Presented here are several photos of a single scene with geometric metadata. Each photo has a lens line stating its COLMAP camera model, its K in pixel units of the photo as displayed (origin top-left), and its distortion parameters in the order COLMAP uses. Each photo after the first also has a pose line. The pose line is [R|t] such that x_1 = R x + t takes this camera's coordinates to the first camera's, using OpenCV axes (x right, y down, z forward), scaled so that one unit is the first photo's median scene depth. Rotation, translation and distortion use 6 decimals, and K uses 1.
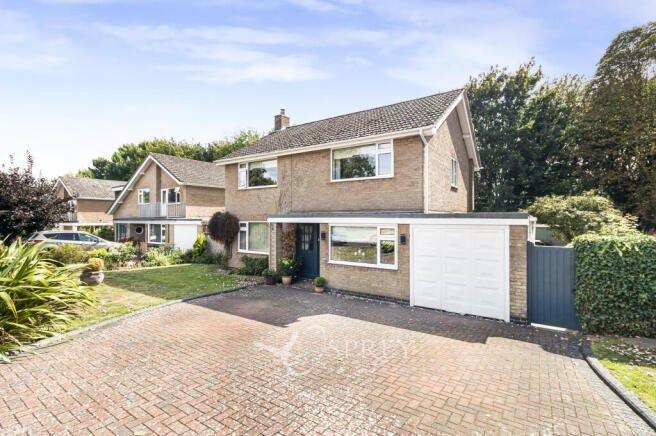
lens RADIAL K [[333.6, 0, 328.4], [0, 333.6, 220.0], [0, 0, 1]] dist [0.011180, 0.001073]
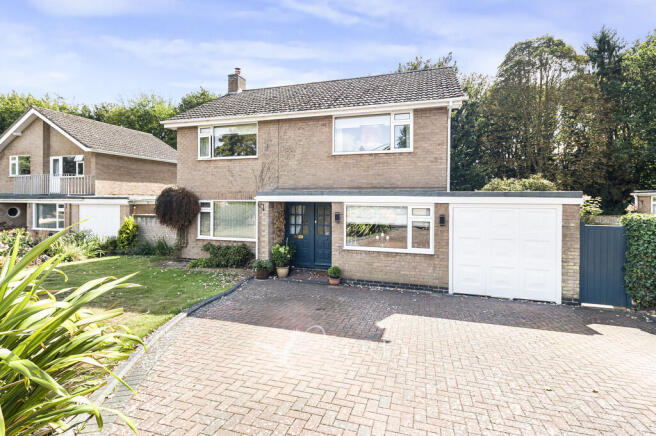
lens RADIAL K [[333.6, 0, 336.4], [0, 333.6, 201.9], [0, 0, 1]] dist [0.011180, 0.001073]
pose [[0.950755, 0.003027, 0.309928, -0.261667], [-0.004597, 0.999980, 0.004336, 0.004599], [-0.309909, -0.005547, 0.950750, 0.186324]]
